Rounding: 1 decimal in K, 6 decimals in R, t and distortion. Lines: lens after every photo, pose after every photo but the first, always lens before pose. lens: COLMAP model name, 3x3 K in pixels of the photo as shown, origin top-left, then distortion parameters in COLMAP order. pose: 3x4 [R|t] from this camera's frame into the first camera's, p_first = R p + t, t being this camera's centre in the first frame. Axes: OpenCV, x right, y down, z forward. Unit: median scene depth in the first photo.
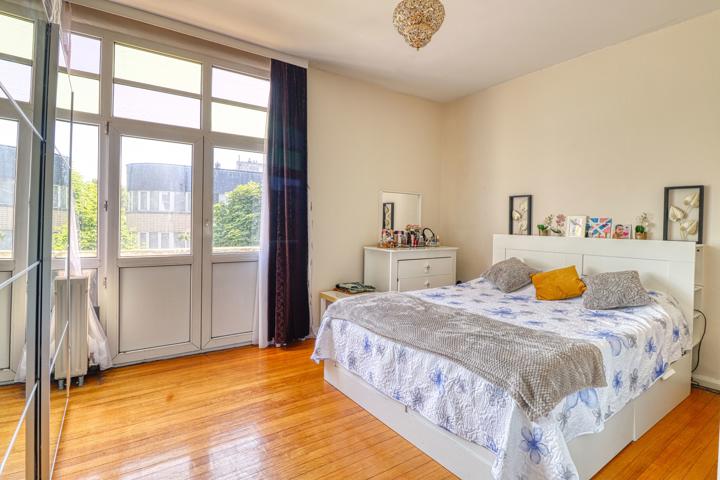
lens RADIAL K [[358.7, 0, 362.9], [0, 358.7, 227.1], [0, 0, 1]] dist [0.002089, -0.010954]
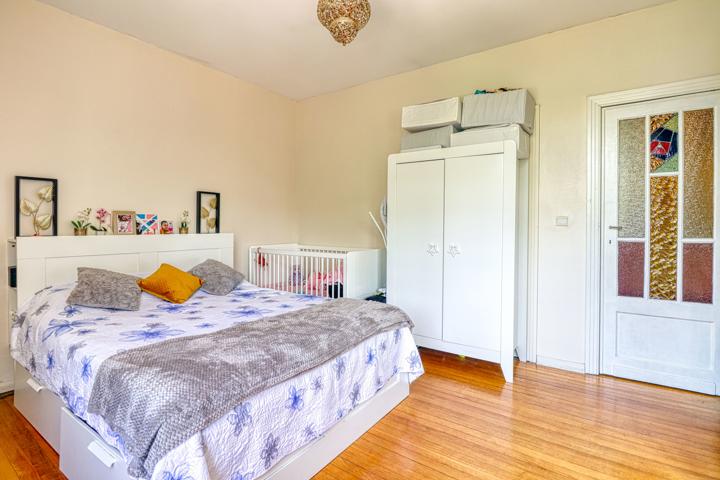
lens RADIAL K [[358.7, 0, 362.9], [0, 358.7, 227.1], [0, 0, 1]] dist [0.002089, -0.010954]
pose [[-0.341928, -0.028567, 0.939292, -0.494241], [-0.005872, 0.999583, 0.028263, -0.021977], [-0.939708, 0.004148, -0.341953, 0.803113]]
